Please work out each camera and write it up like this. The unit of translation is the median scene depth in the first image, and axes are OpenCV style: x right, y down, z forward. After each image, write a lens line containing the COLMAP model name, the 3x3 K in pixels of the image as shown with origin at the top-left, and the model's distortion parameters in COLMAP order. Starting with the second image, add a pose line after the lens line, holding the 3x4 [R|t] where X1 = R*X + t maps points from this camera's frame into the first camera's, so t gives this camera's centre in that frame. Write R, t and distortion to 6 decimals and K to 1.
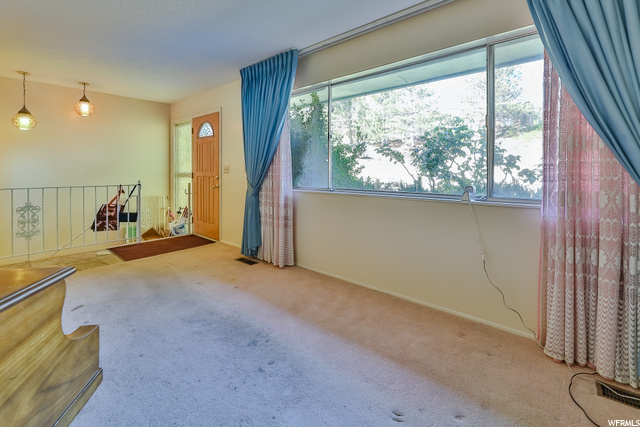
lens RADIAL K [[285.3, 0, 320.8], [0, 285.3, 170.4], [0, 0, 1]] dist [-0.002986, -0.000384]
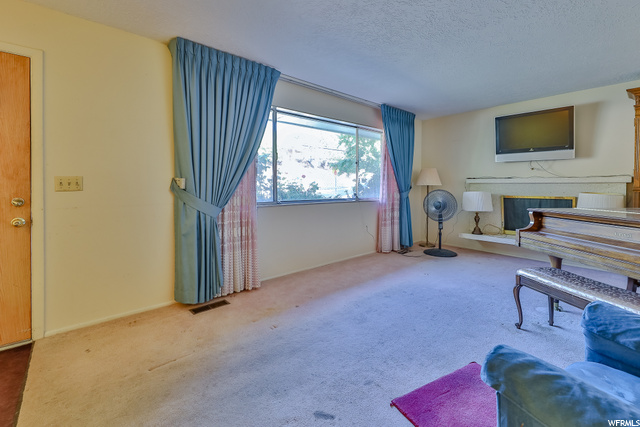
lens RADIAL K [[280.9, 0, 322.4], [0, 280.9, 189.8], [0, 0, 1]] dist [-0.001660, -0.000197]
pose [[0.132244, -0.015531, 0.991096, -0.834846], [0.003611, 0.999878, 0.015187, -0.001939], [-0.991211, 0.001571, 0.132284, 0.533892]]
